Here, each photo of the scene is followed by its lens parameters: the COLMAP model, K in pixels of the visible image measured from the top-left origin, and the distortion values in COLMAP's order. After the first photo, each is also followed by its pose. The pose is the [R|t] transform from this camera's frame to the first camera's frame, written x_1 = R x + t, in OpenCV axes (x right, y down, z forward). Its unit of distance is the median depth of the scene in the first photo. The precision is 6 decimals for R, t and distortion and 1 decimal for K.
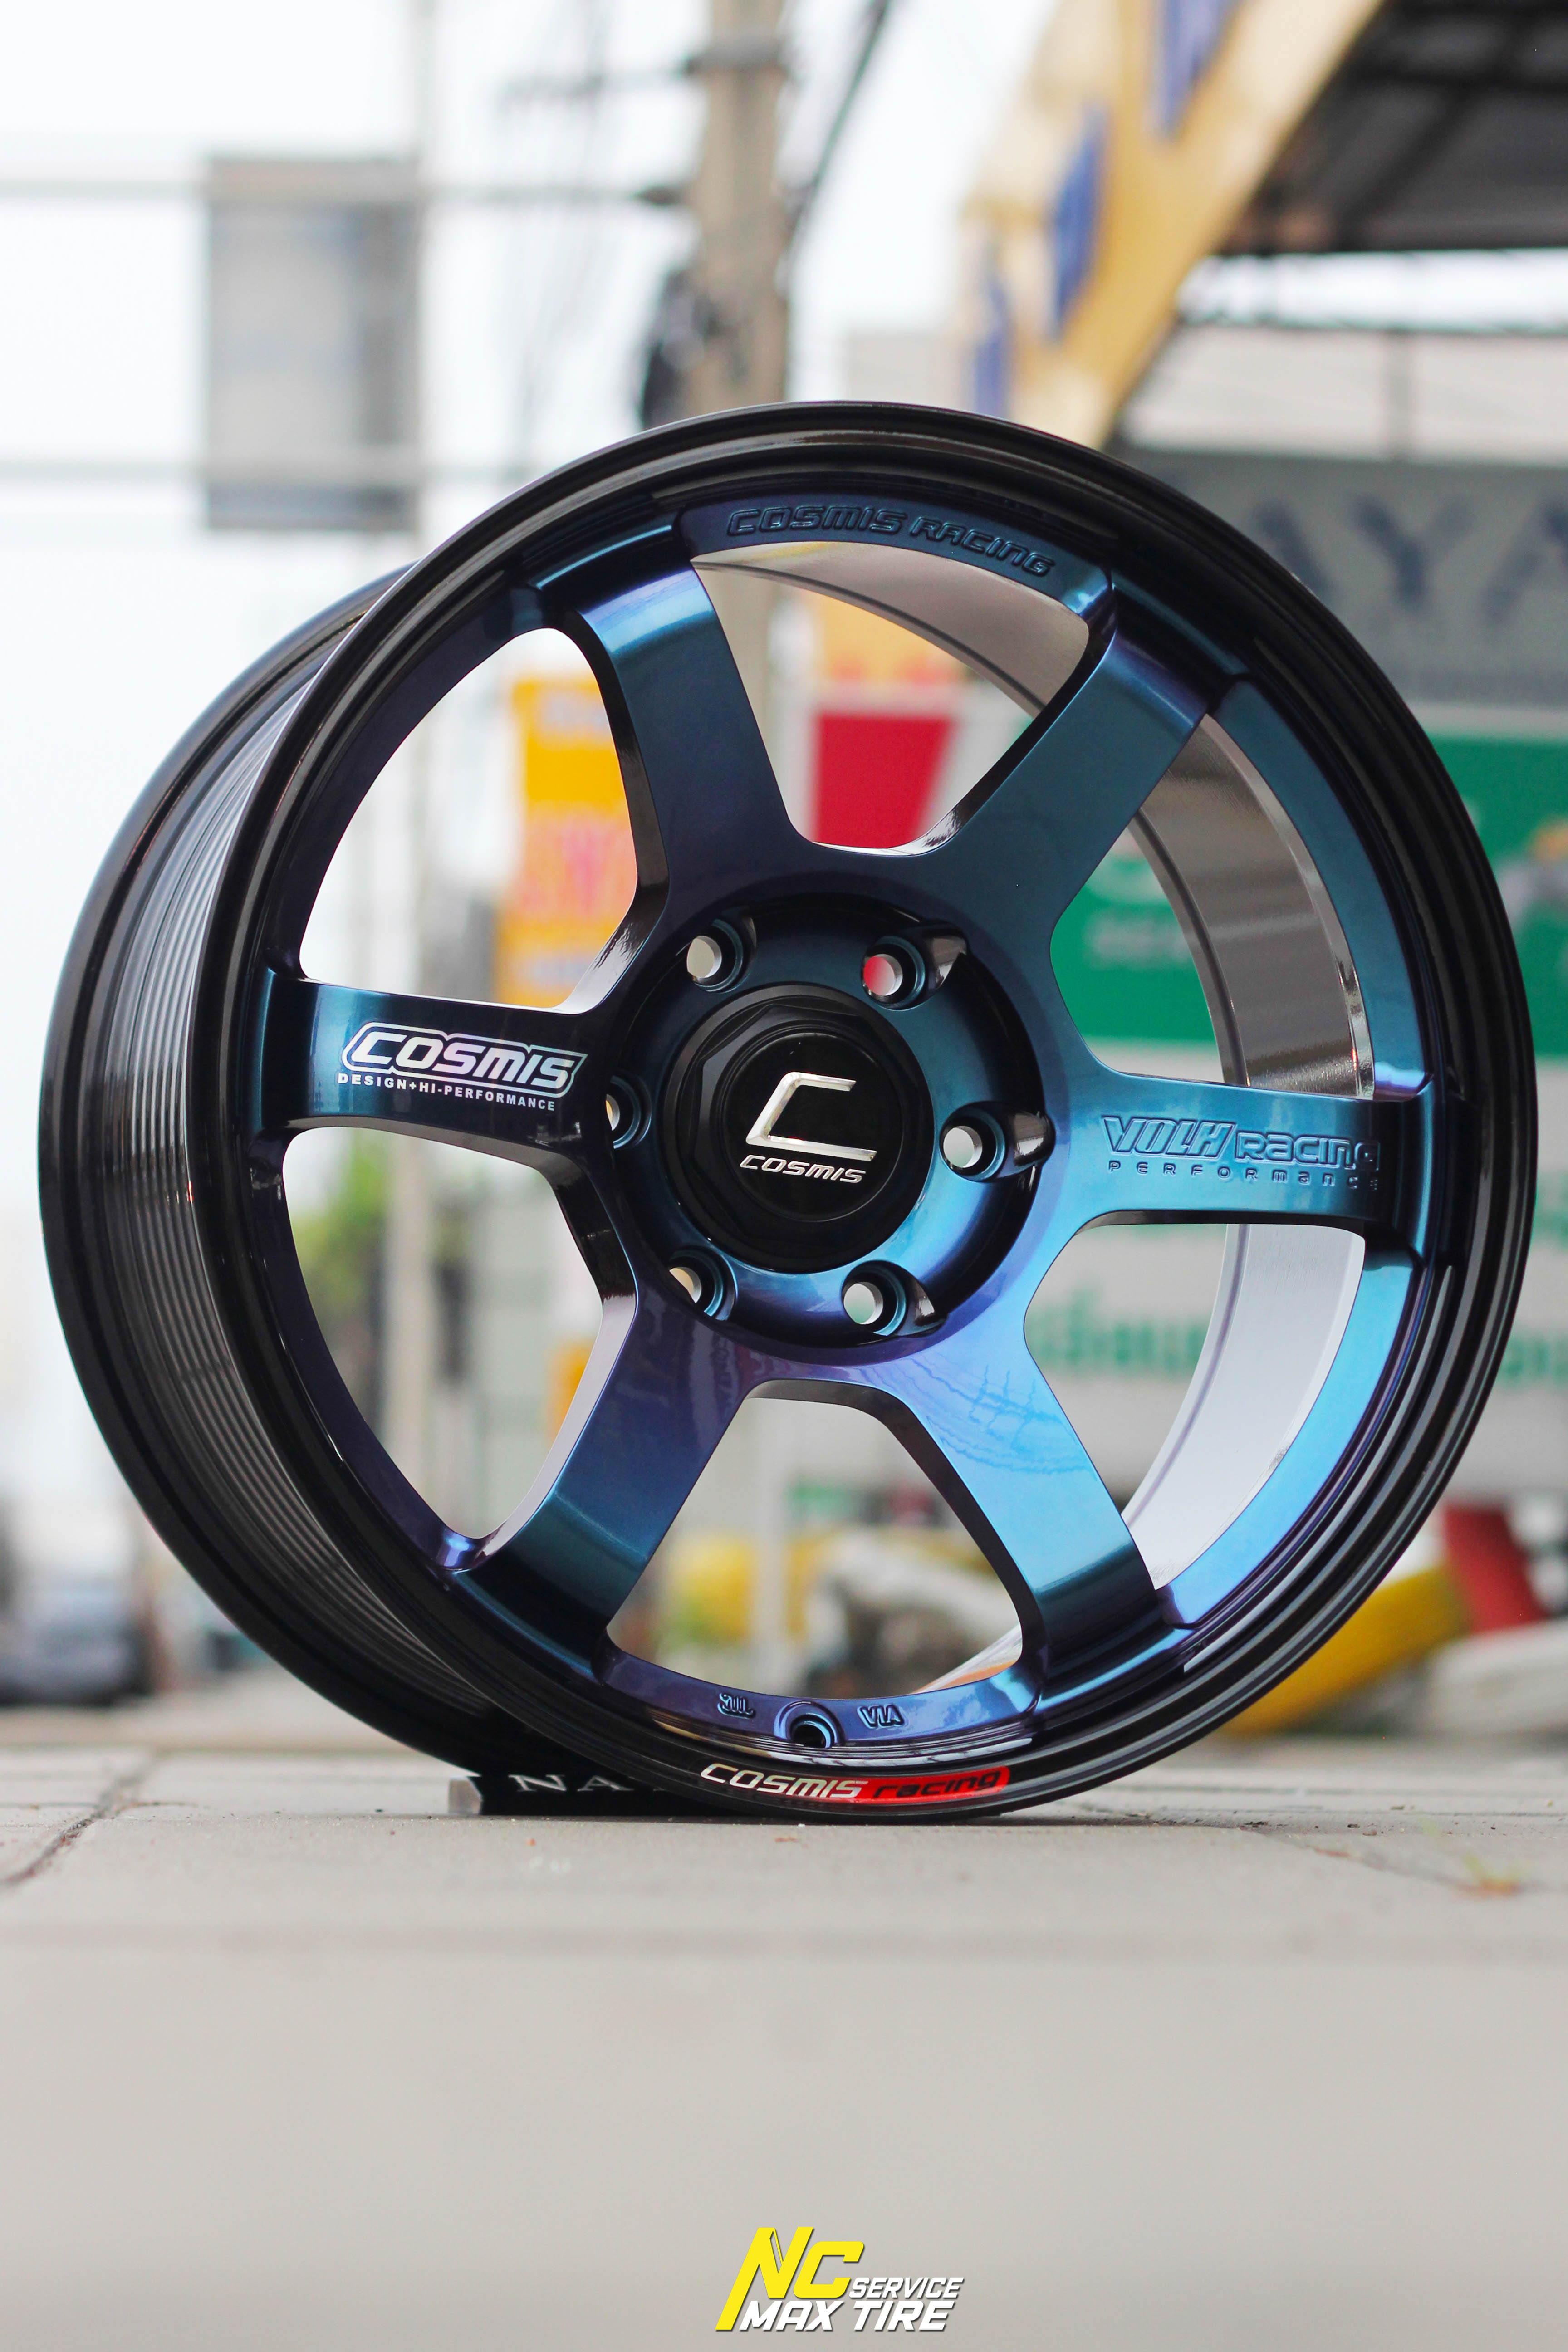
lens RADIAL K [[6118.9, 0, 755.1], [0, 6118.9, 1169.5], [0, 0, 1]] dist [-0.077004, 0.000000]
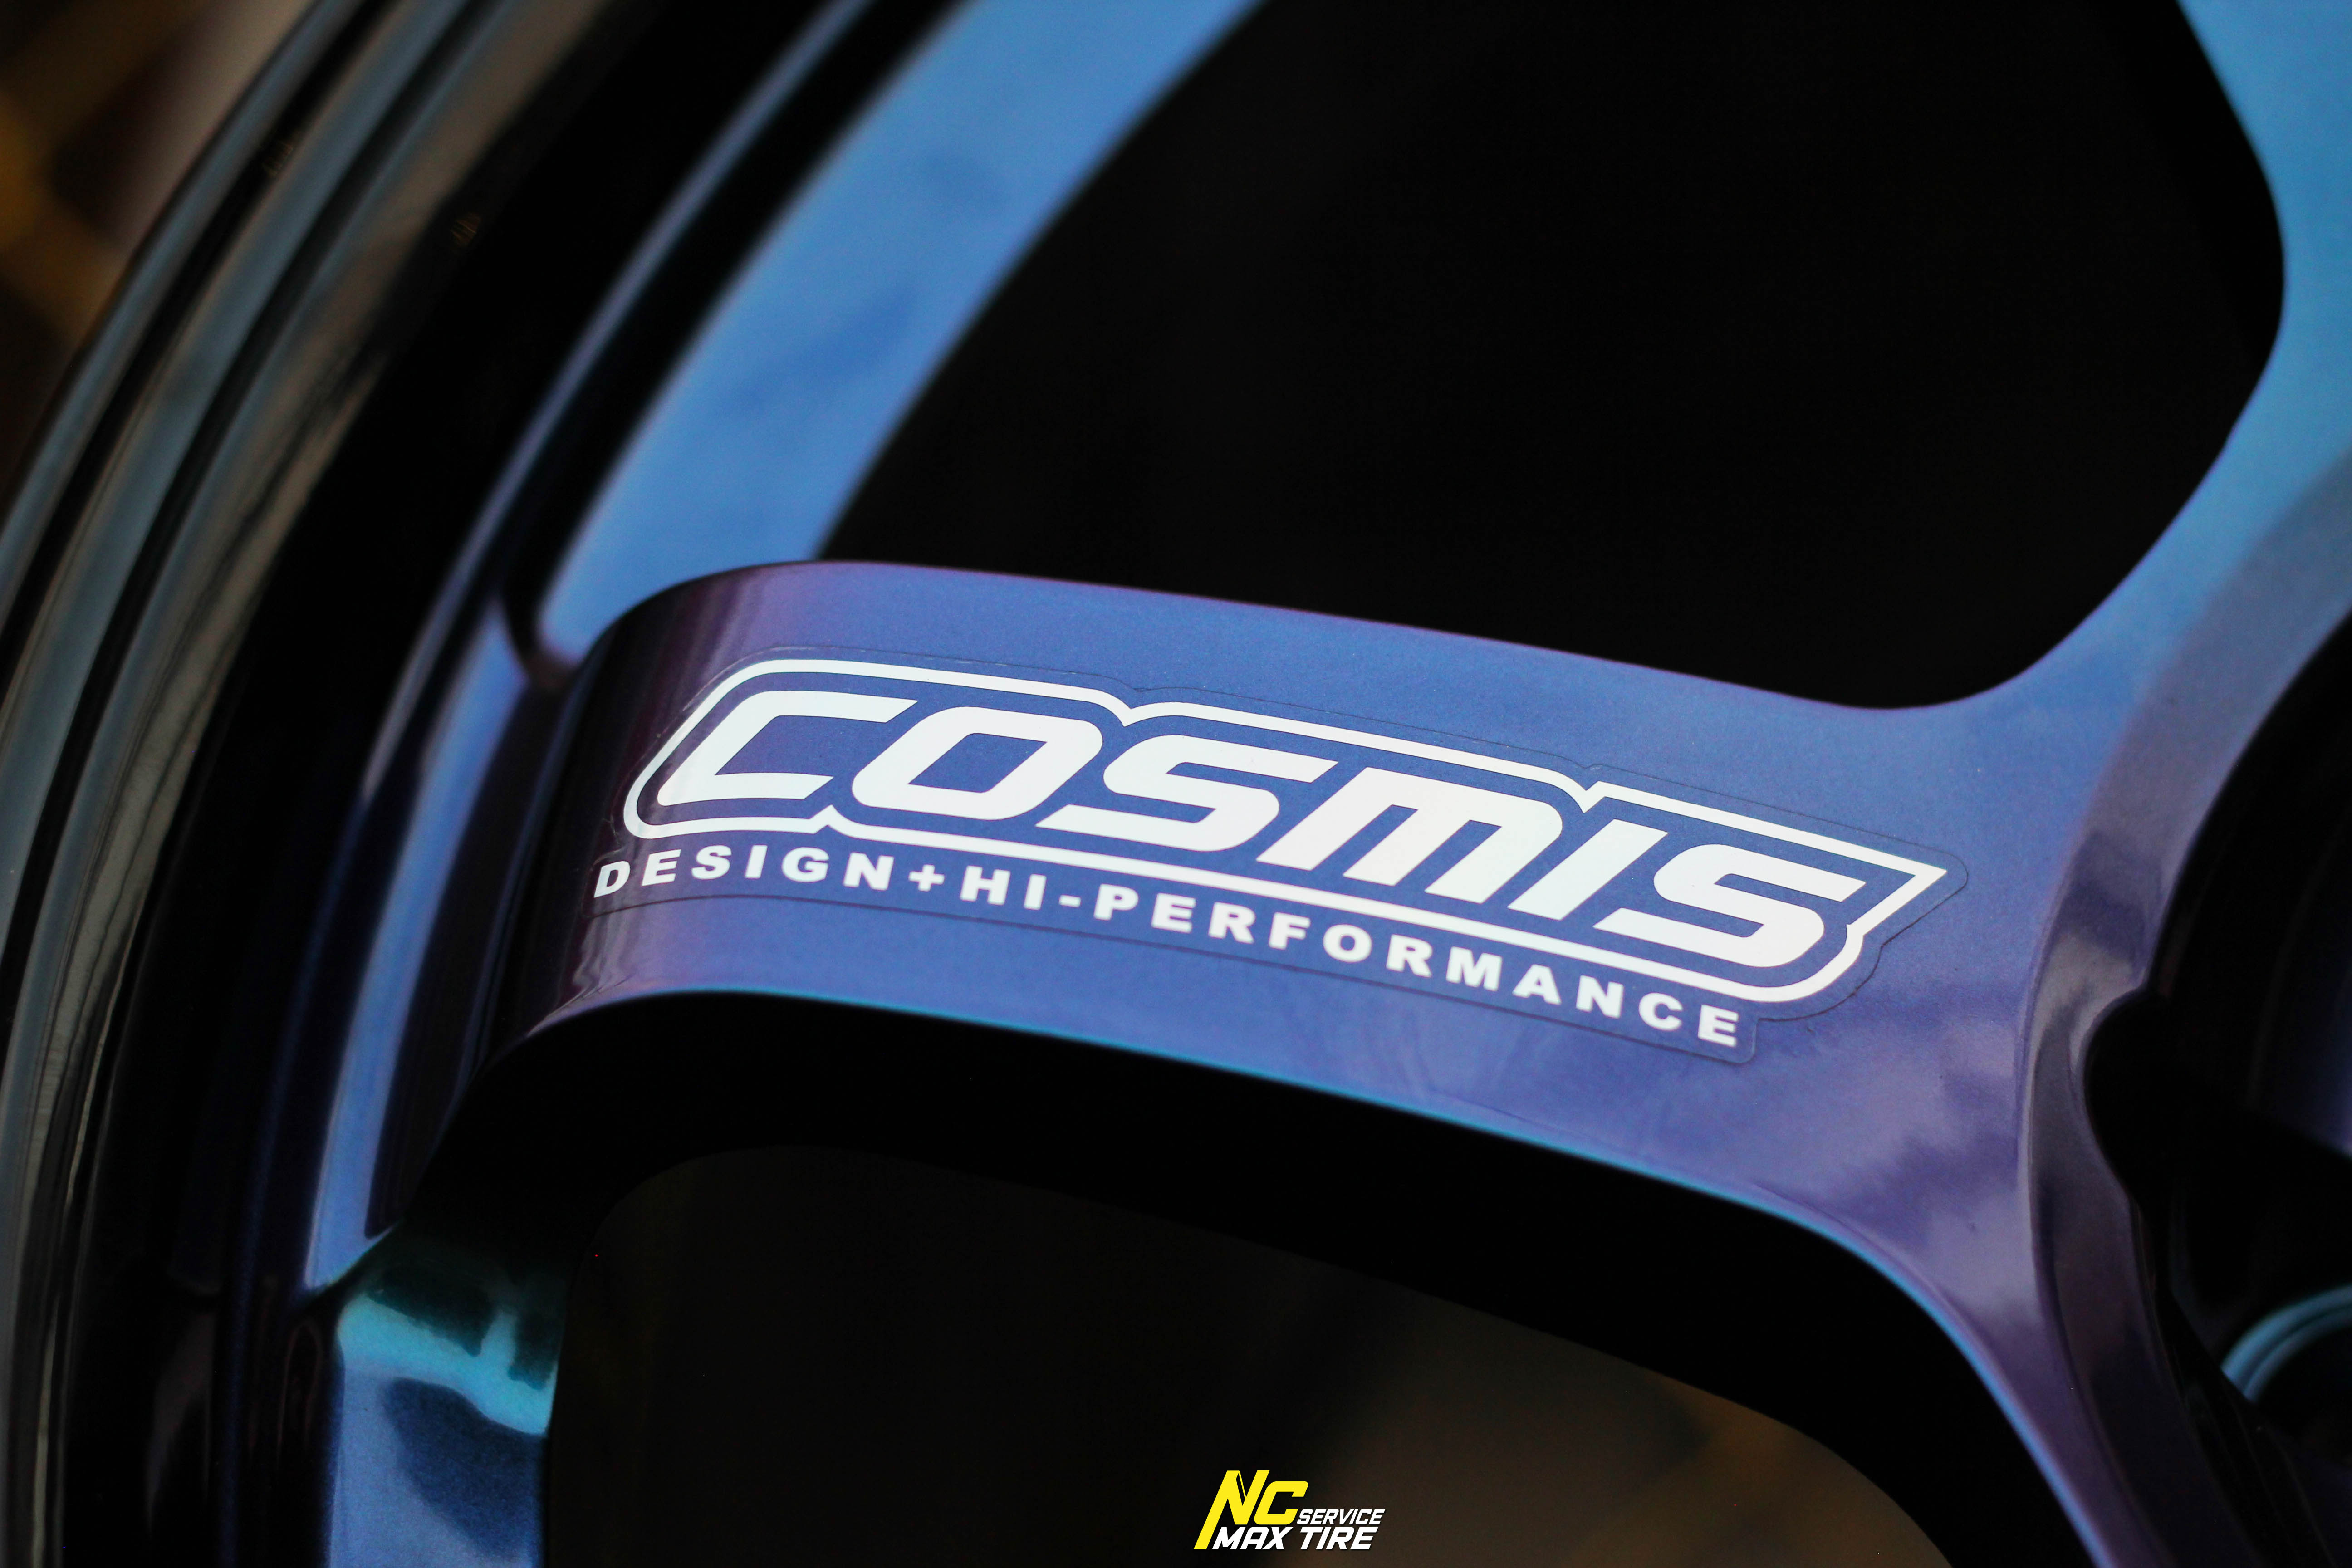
lens RADIAL K [[6118.9, 0, 1180.1], [0, 6118.9, 783.4], [0, 0, 1]] dist [-0.077004, 0.000000]
pose [[0.814882, -0.302857, -0.494211, 0.061313], [-0.050939, 0.811919, -0.581543, 0.110335], [0.577384, 0.499064, 0.646192, 0.845920]]
